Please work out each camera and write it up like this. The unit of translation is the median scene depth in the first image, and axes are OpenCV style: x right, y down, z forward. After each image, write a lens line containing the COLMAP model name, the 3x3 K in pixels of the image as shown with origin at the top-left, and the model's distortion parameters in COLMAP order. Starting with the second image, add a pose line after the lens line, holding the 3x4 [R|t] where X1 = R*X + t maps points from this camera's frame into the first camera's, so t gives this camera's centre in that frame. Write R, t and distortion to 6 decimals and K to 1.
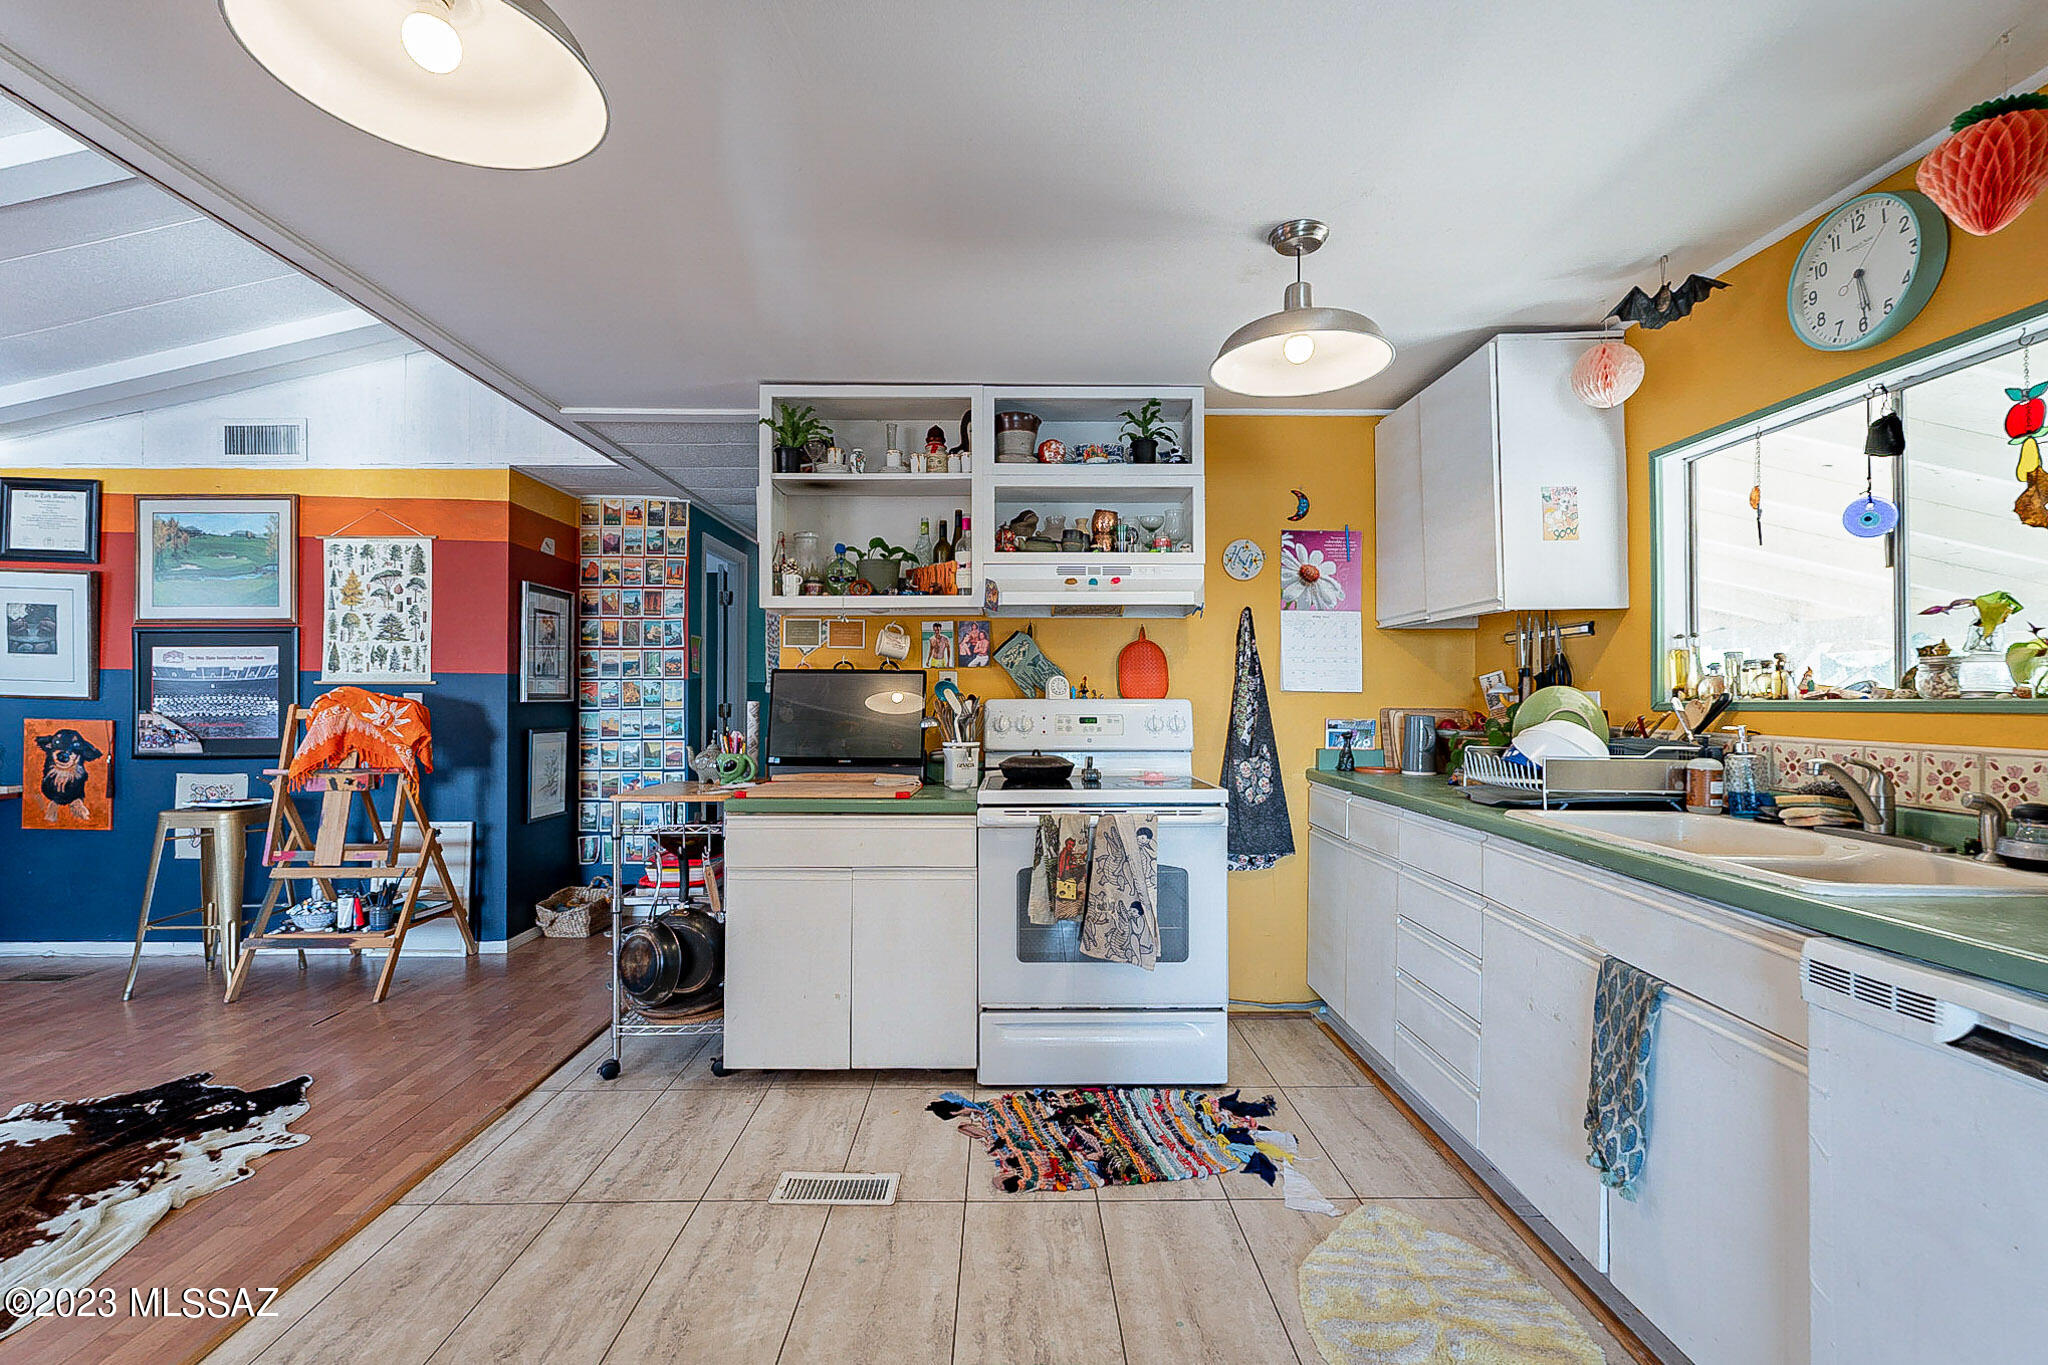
lens RADIAL K [[902.7, 0, 1024.1], [0, 902.7, 684.0], [0, 0, 1]] dist [-0.003639, 0.000434]
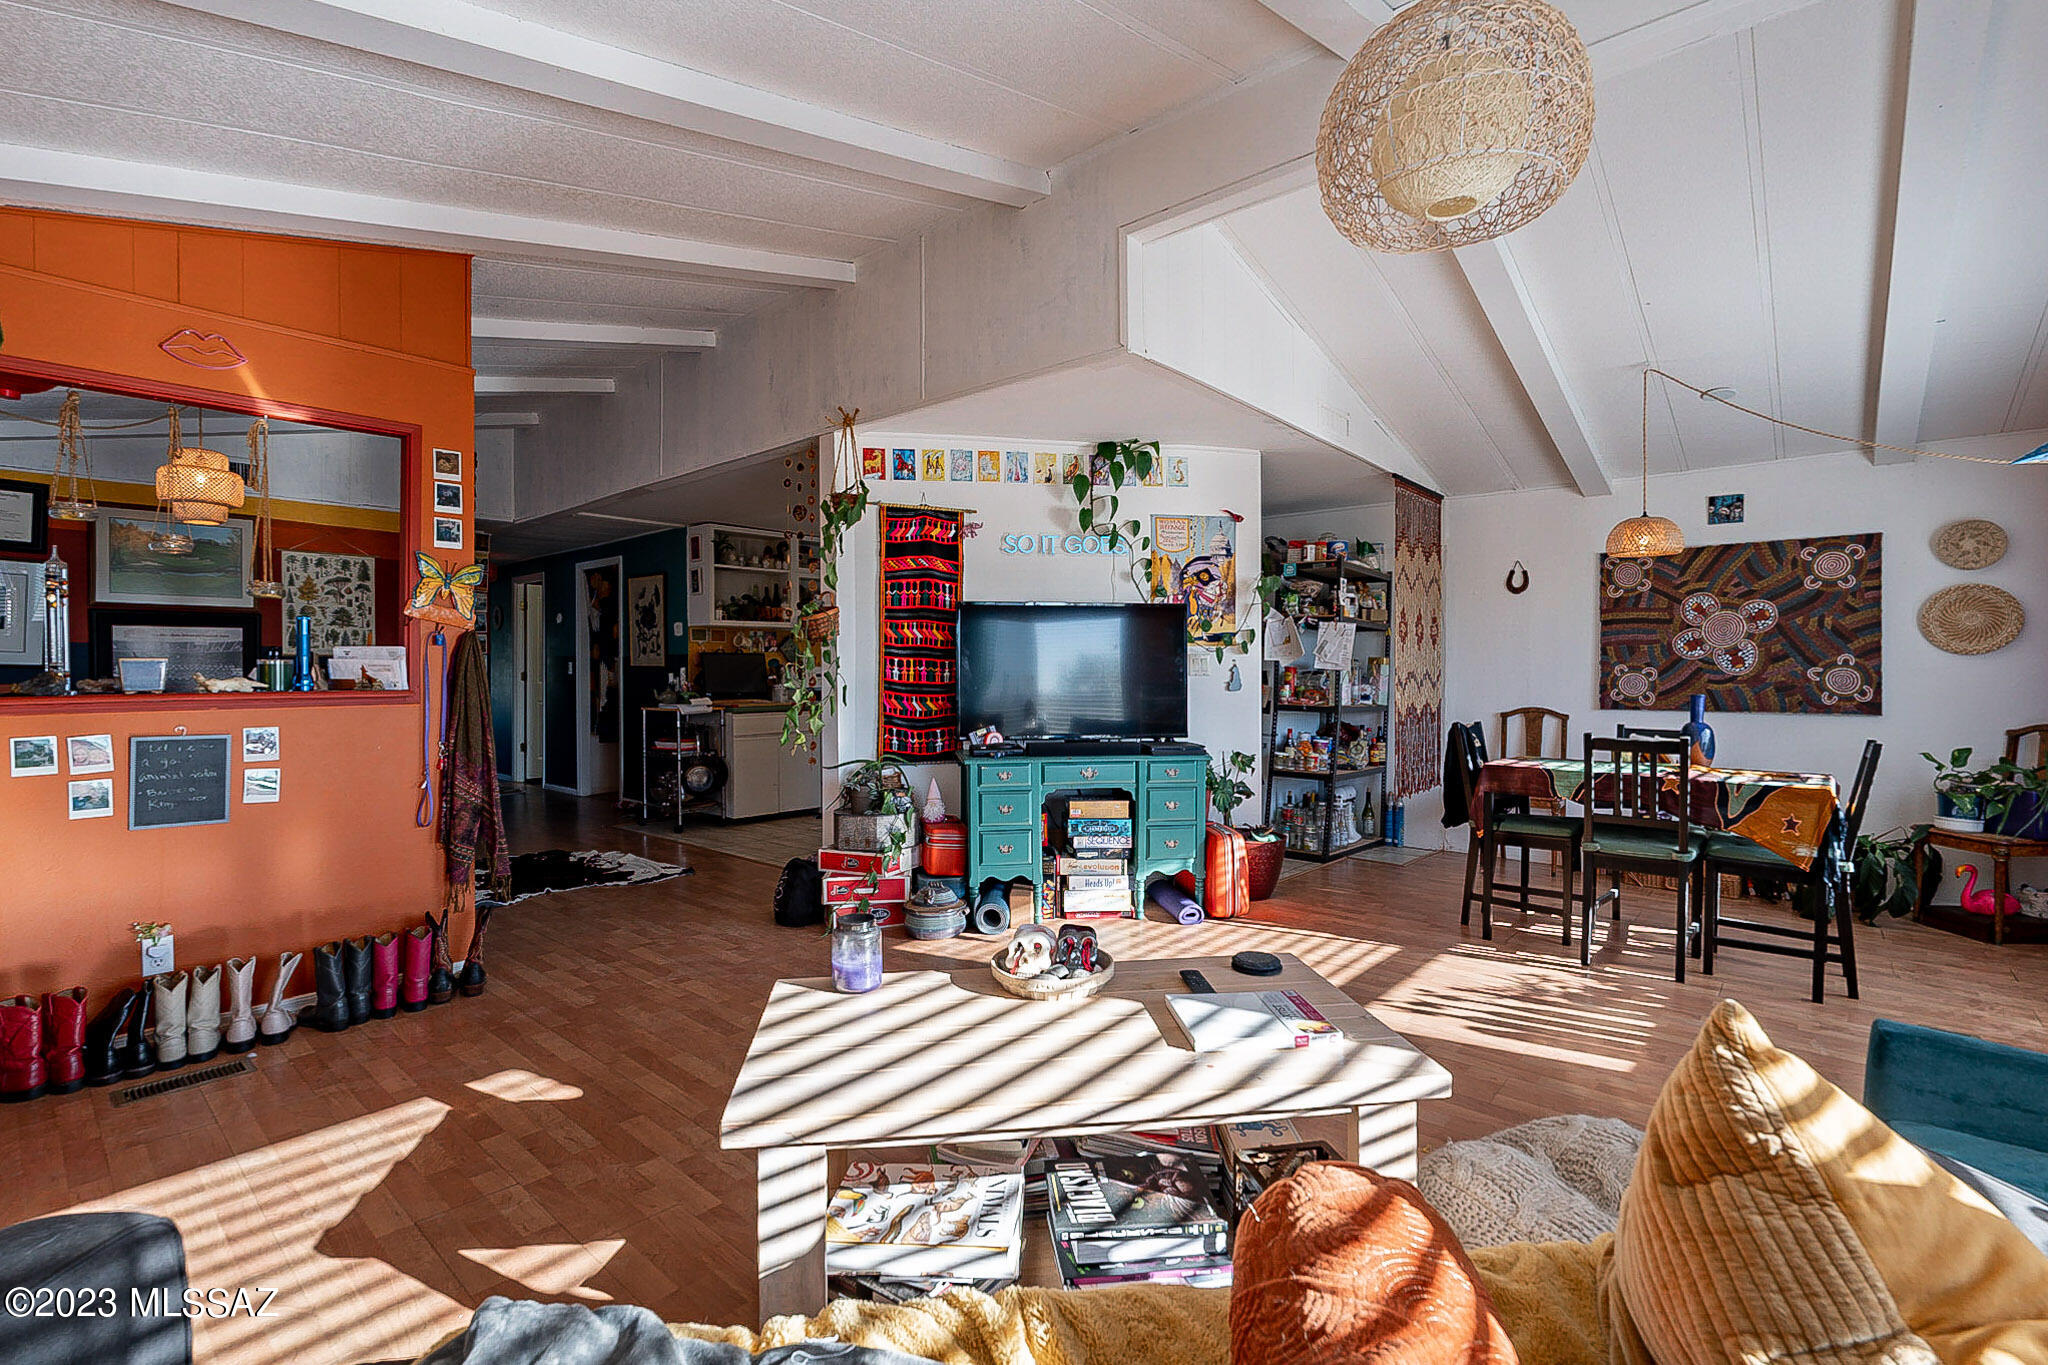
lens RADIAL K [[902.7, 0, 1025.1], [0, 902.7, 688.5], [0, 0, 1]] dist [-0.003639, 0.000434]
pose [[0.666012, -0.017617, 0.745733, -1.302746], [-0.008685, 0.999470, 0.031367, -0.003892], [-0.745890, -0.027368, 0.665506, -0.964840]]
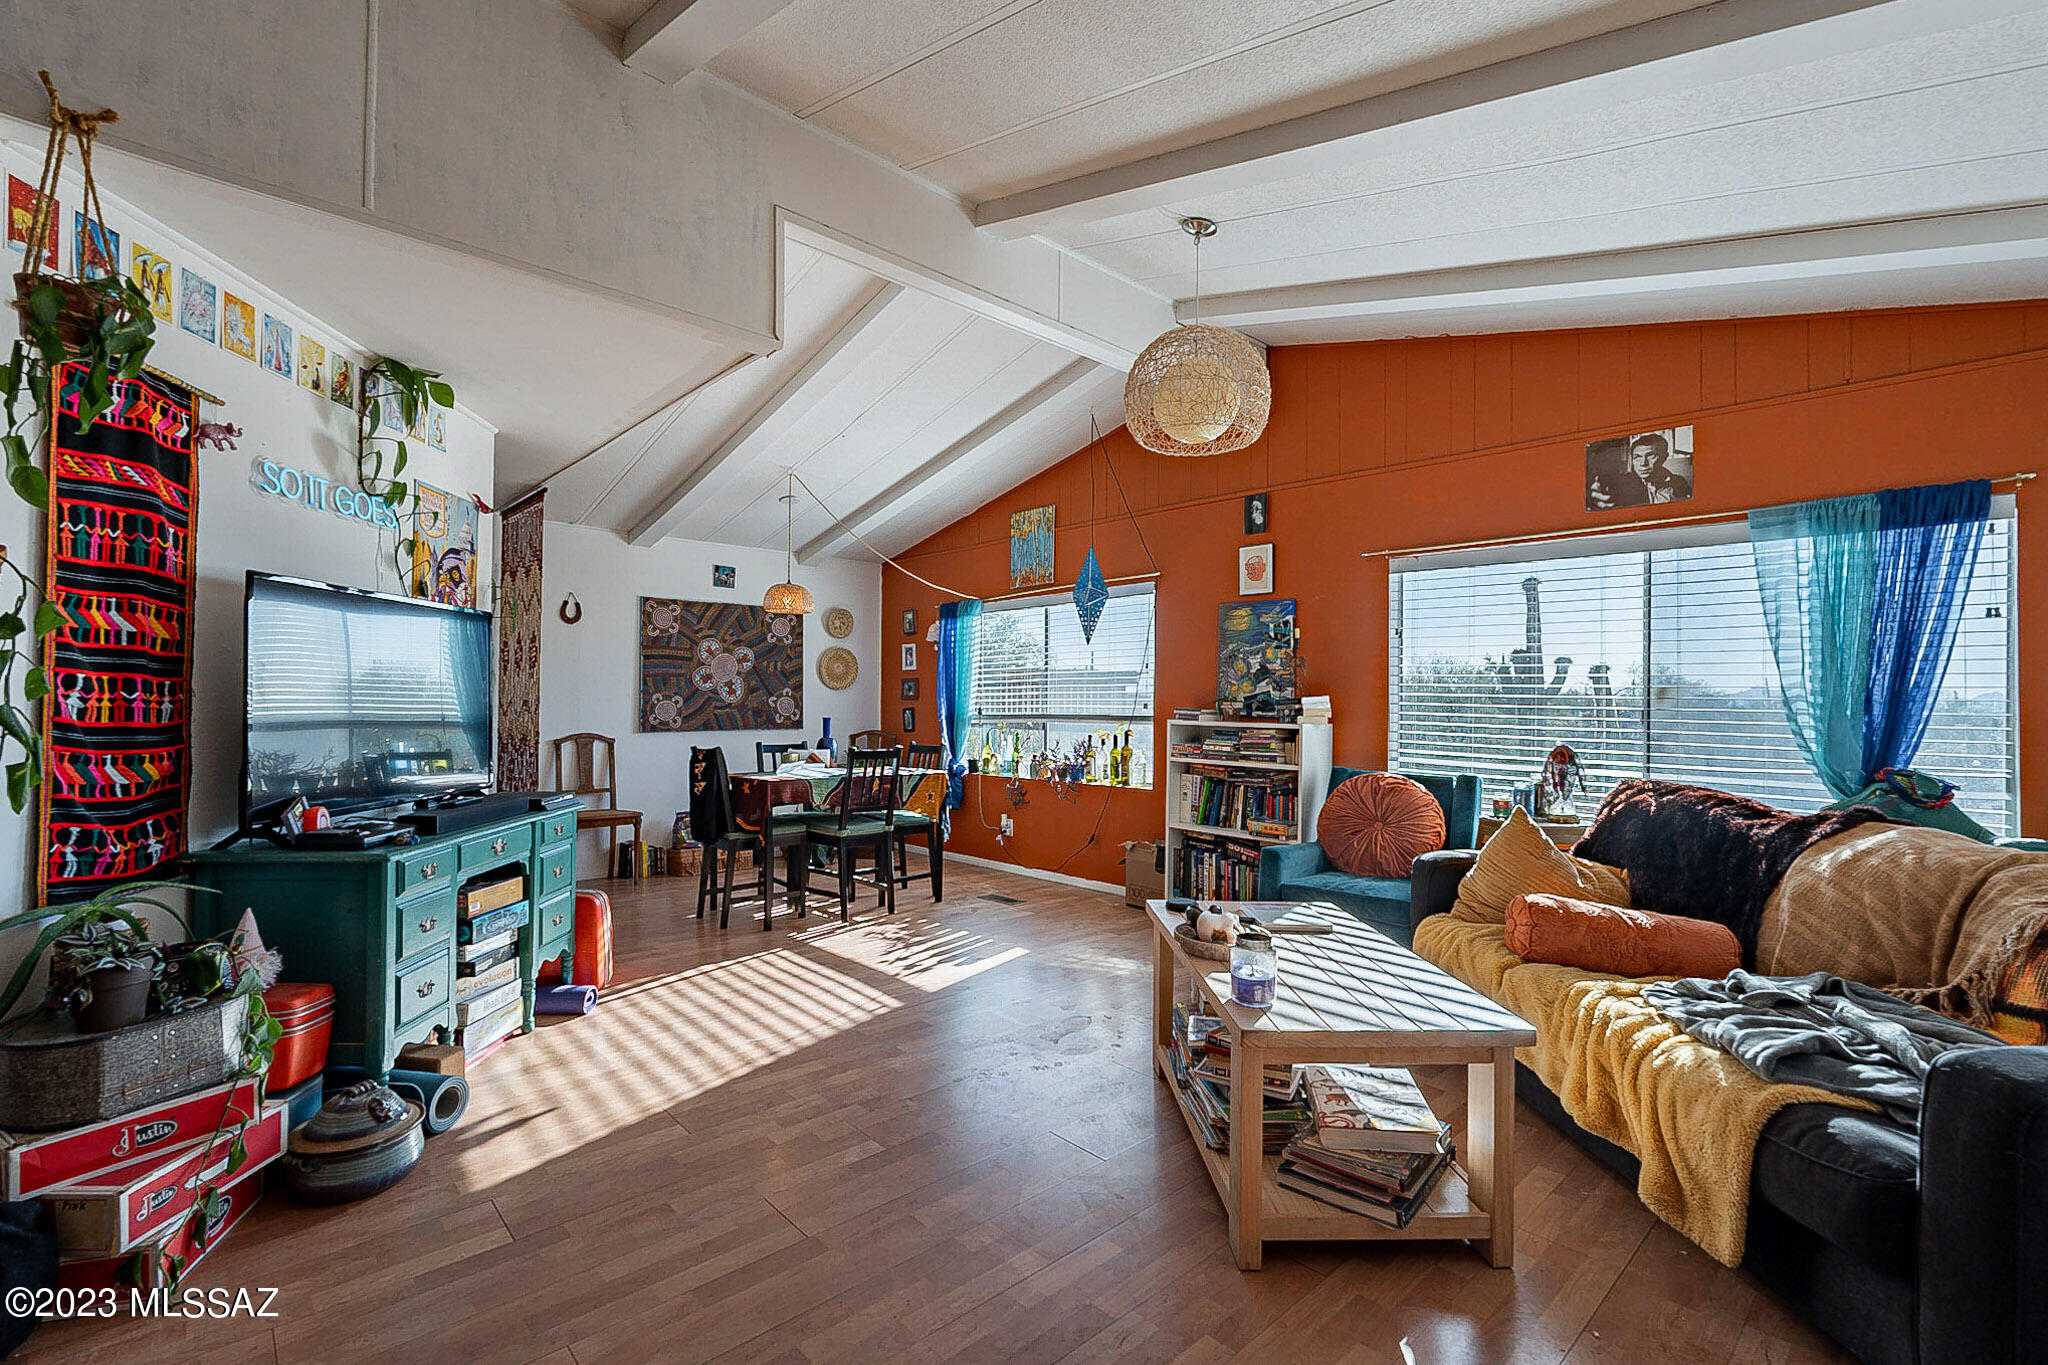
lens RADIAL K [[902.7, 0, 1009.5], [0, 902.7, 695.7], [0, 0, 1]] dist [-0.003639, 0.000434]
pose [[-0.666603, -0.005208, 0.745395, -1.298919], [-0.019674, 0.999750, -0.010609, 0.004350], [-0.745154, -0.021736, -0.666538, -0.007943]]
